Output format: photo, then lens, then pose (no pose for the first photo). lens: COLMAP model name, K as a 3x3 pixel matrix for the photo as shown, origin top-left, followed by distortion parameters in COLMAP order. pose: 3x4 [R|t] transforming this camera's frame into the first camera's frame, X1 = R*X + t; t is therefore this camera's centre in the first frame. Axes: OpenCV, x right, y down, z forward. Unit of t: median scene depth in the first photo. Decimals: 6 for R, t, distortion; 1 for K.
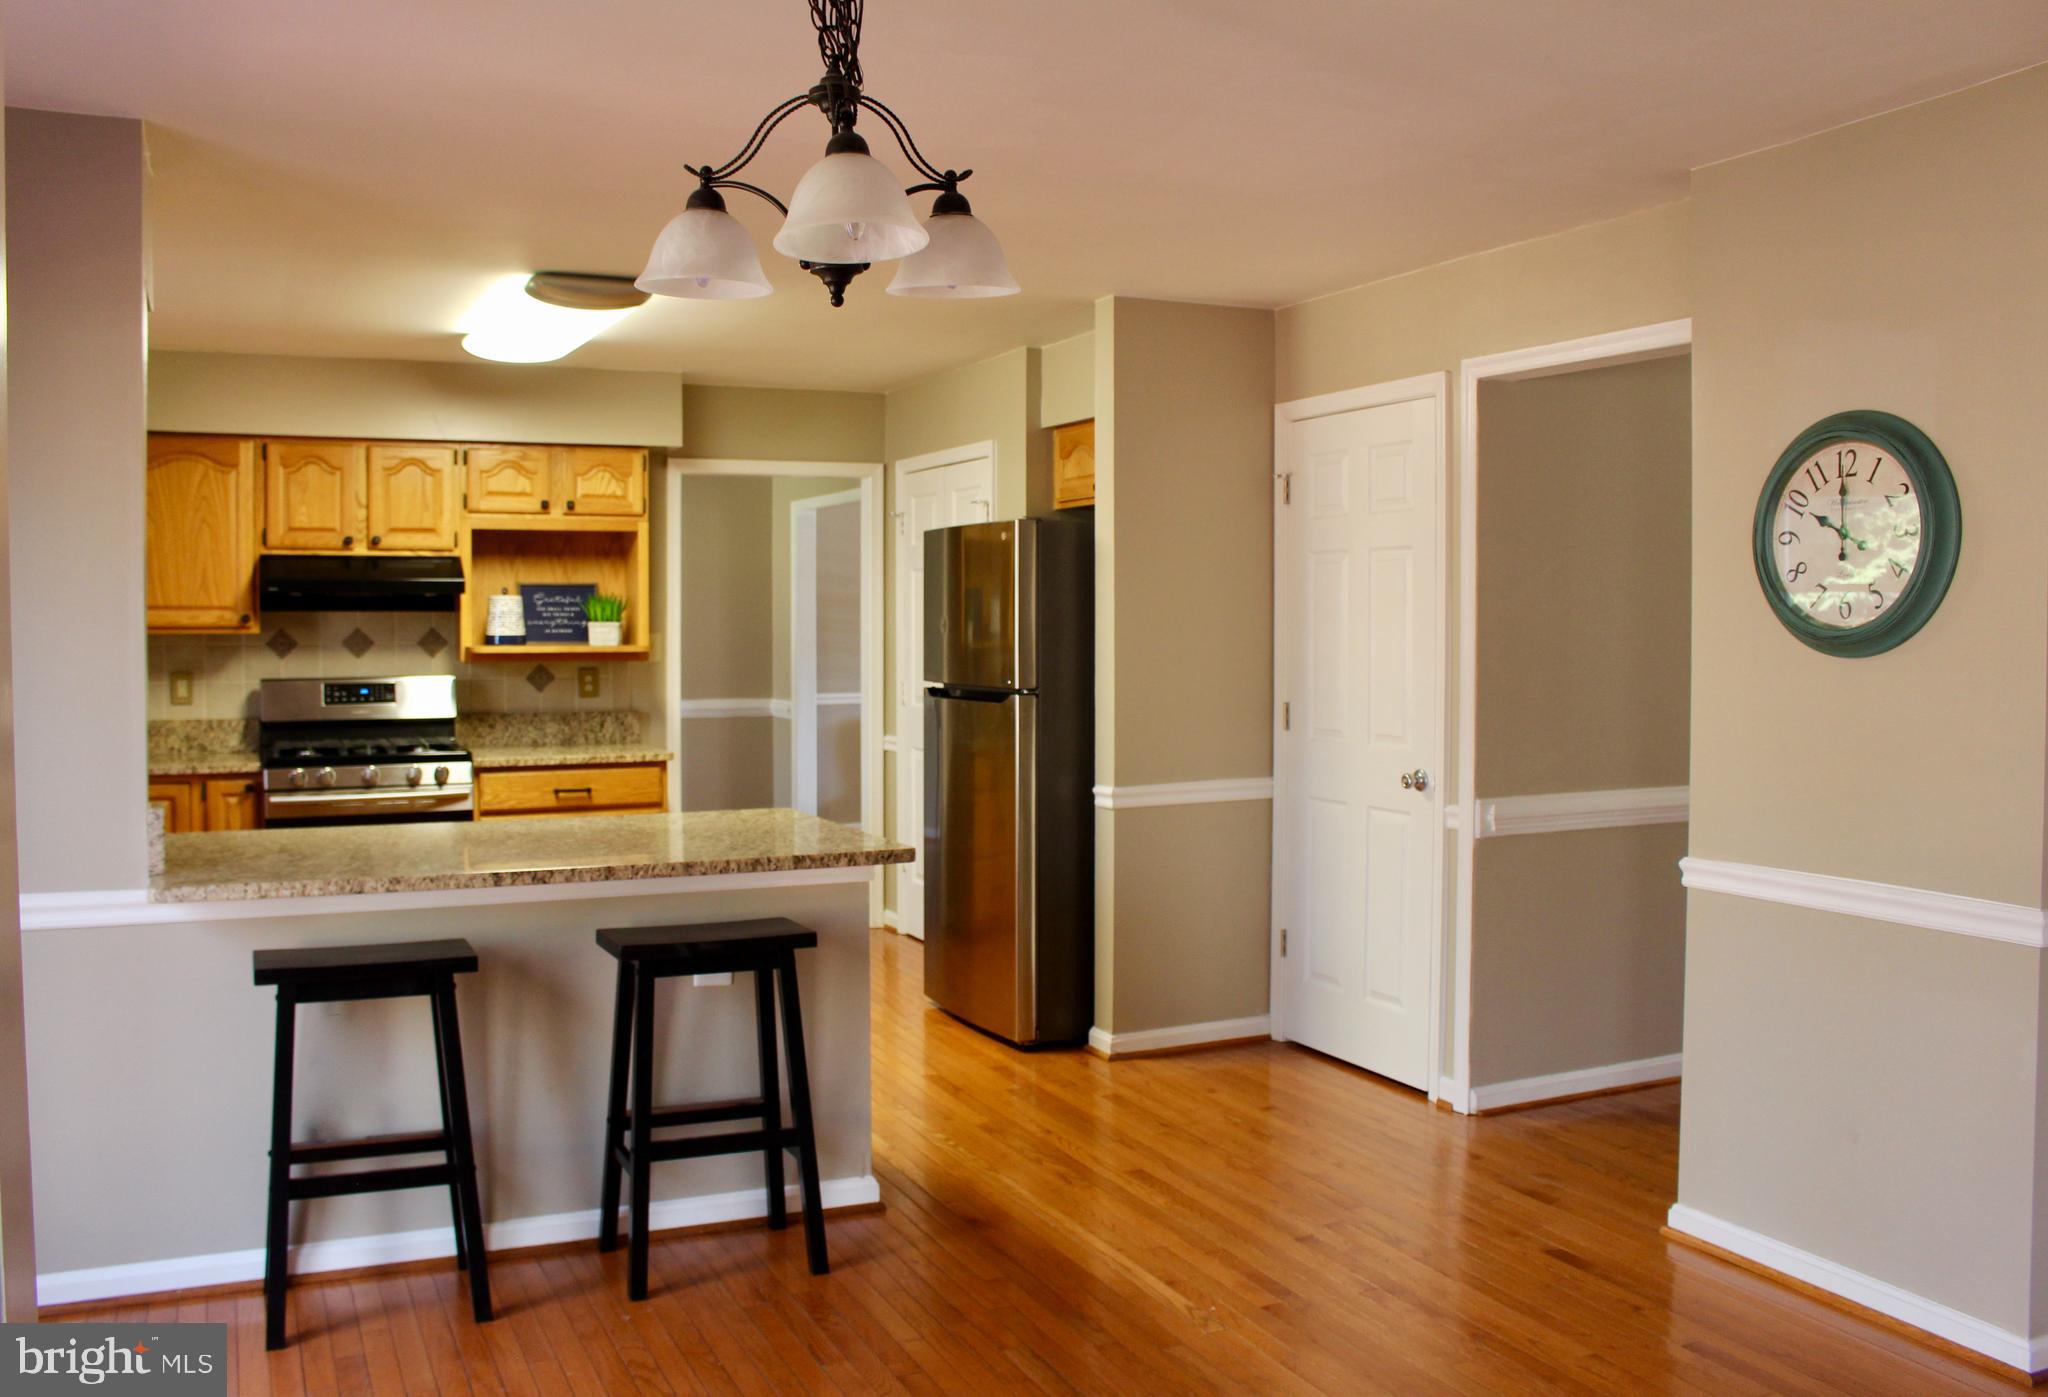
lens RADIAL K [[1776.1, 0, 1004.1], [0, 1776.1, 697.1], [0, 0, 1]] dist [-0.158212, 0.140441]
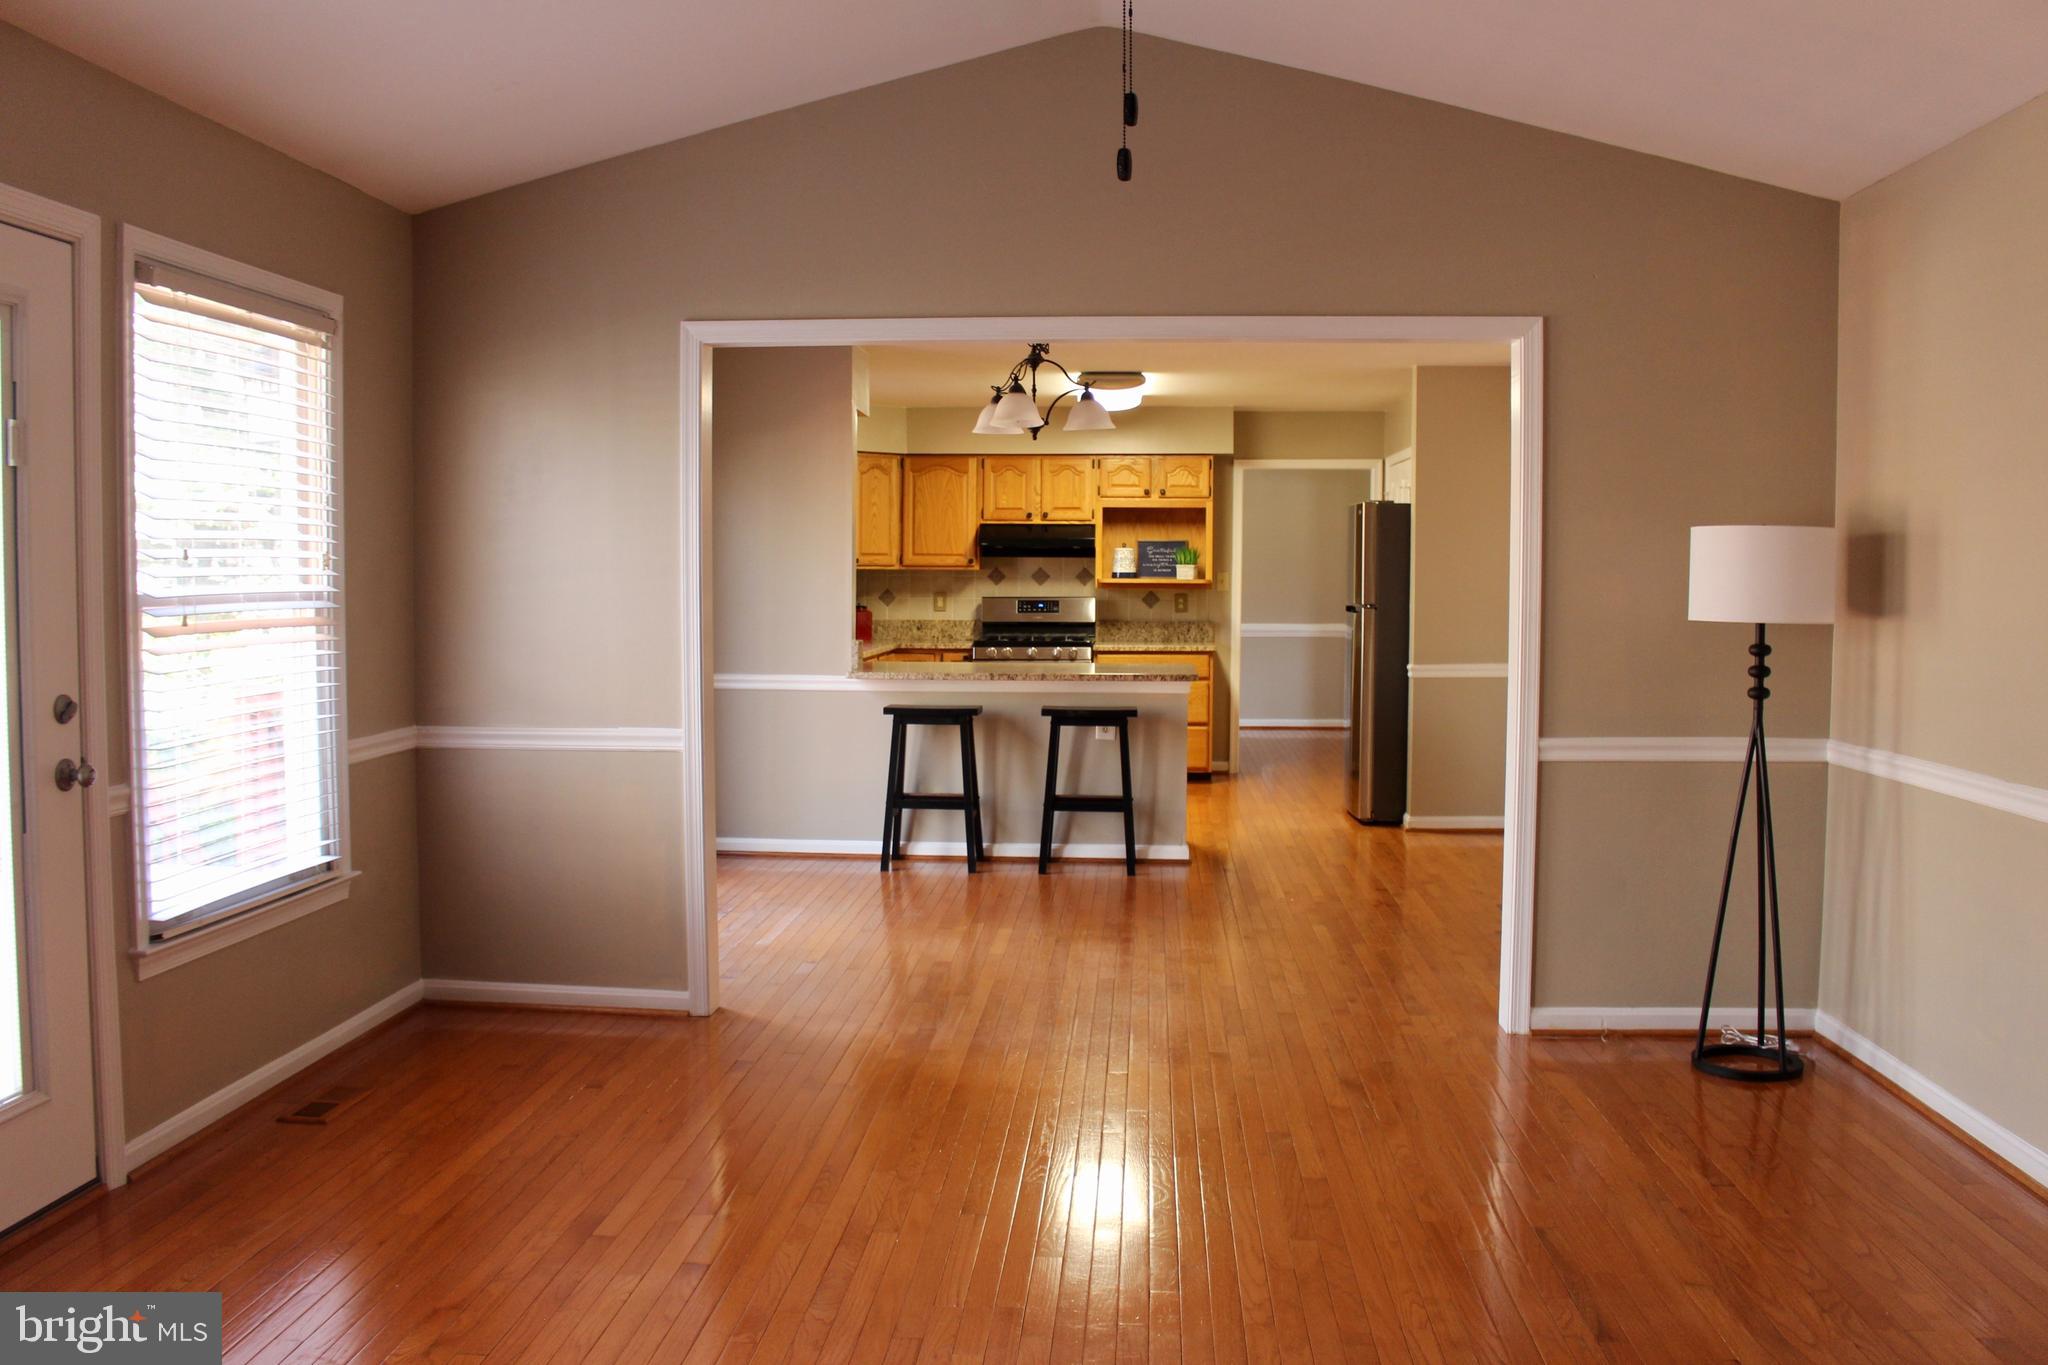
lens RADIAL K [[1735.2, 0, 996.8], [0, 1735.2, 673.3], [0, 0, 1]] dist [-0.163570, 0.134839]
pose [[0.873513, 0.030988, -0.485813, 0.410565], [-0.023793, 0.999497, 0.020971, 0.028433], [0.486219, -0.006760, 0.873811, -0.477552]]
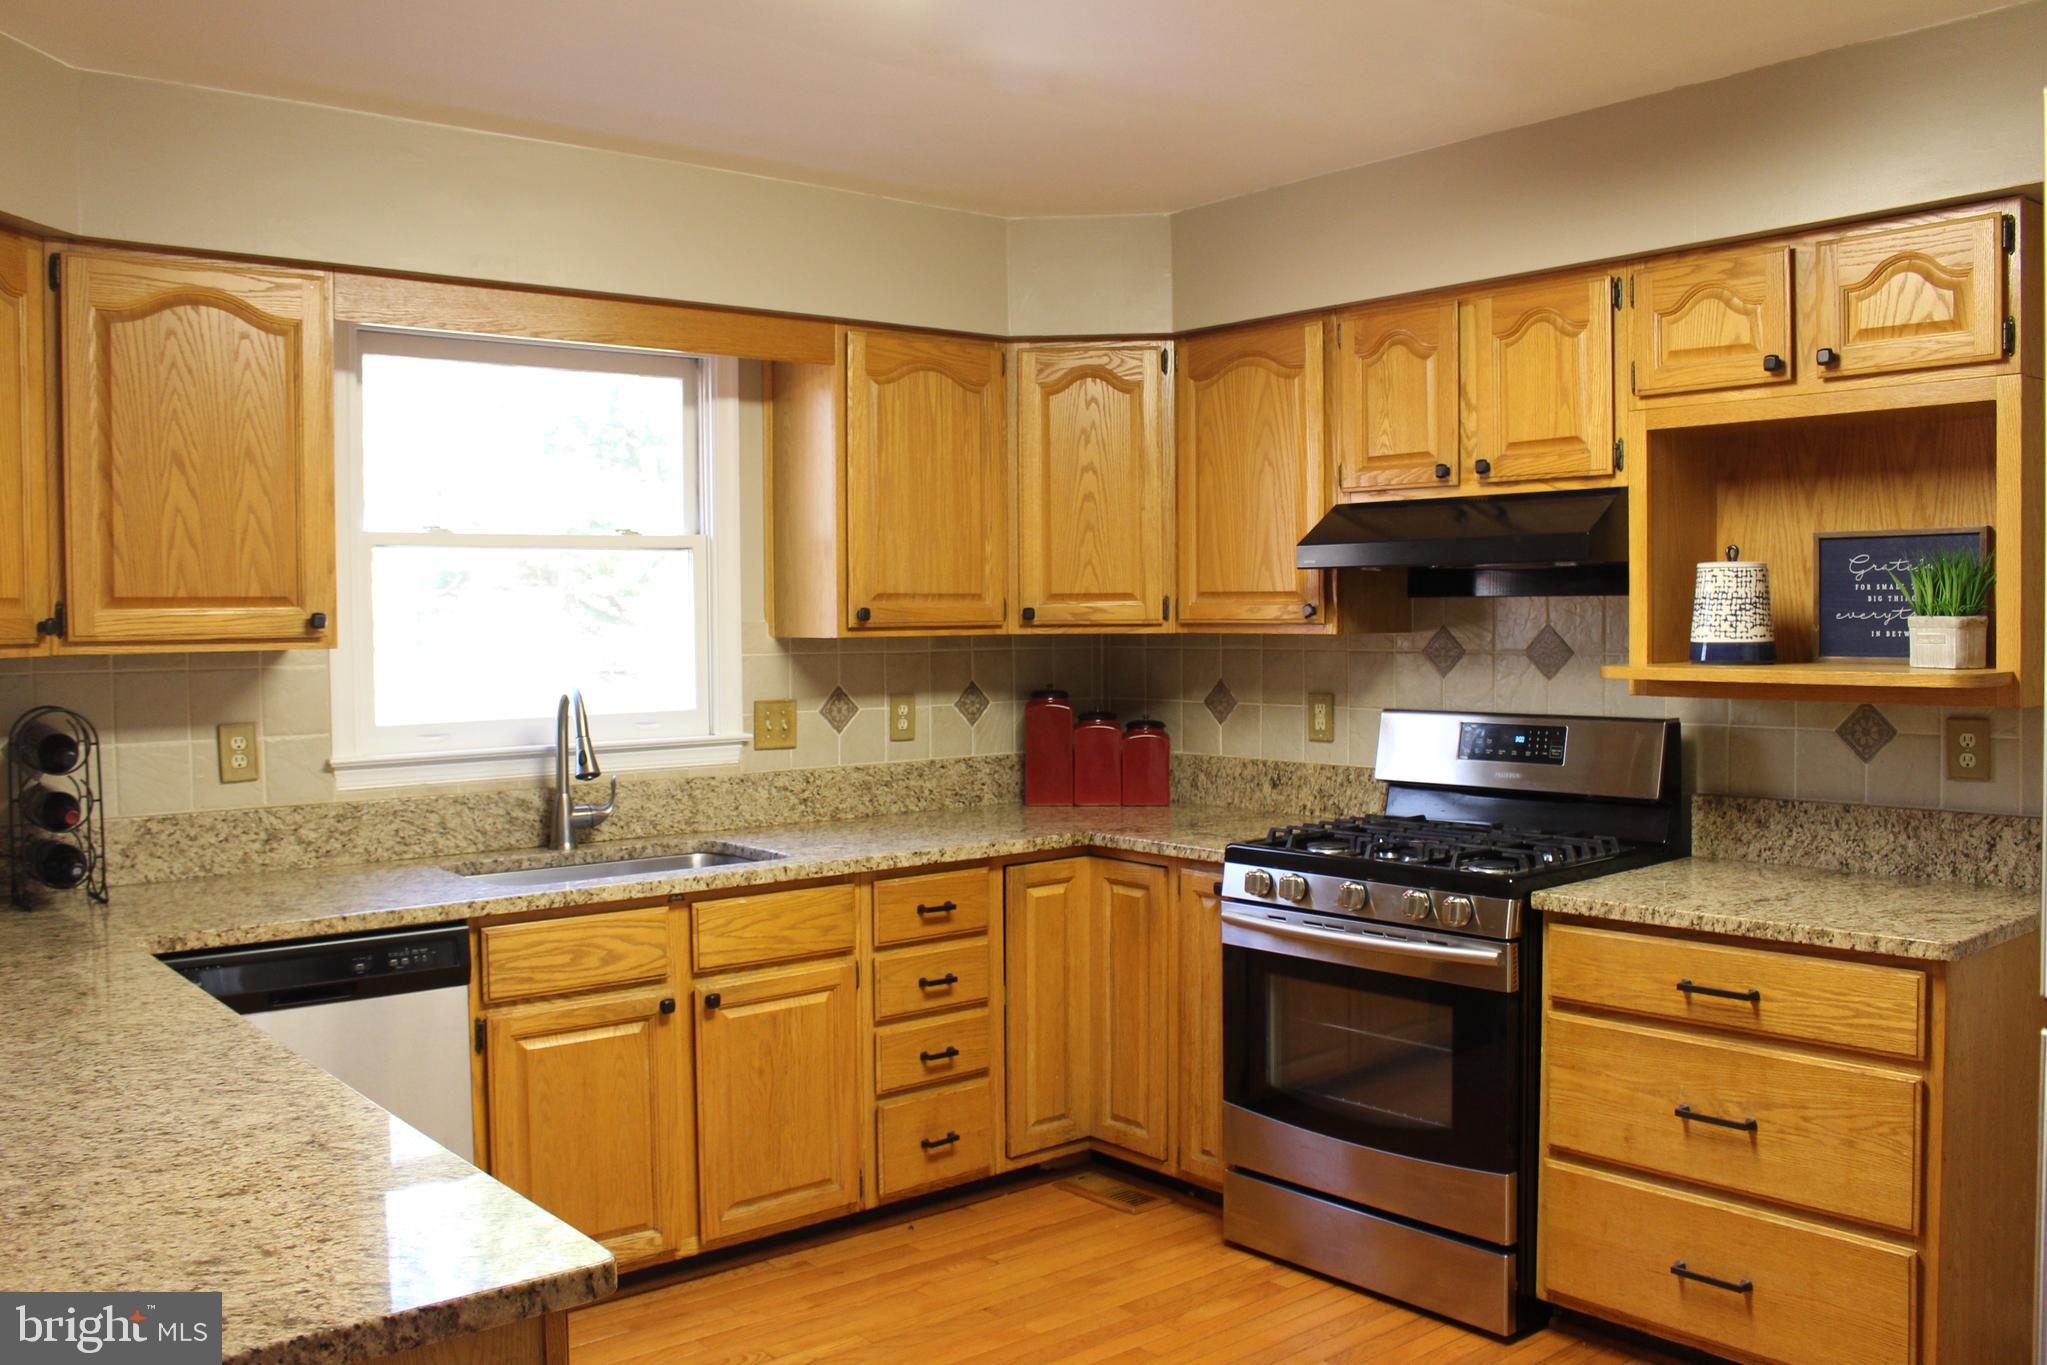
lens RADIAL K [[1734.4, 0, 996.3], [0, 1734.4, 673.3], [0, 0, 1]] dist [-0.163570, 0.134839]
pose [[0.262244, 0.029154, -0.964561, 0.120306], [-0.030750, 0.999288, 0.021844, -0.031923], [0.964512, 0.023932, 0.262954, 0.706448]]
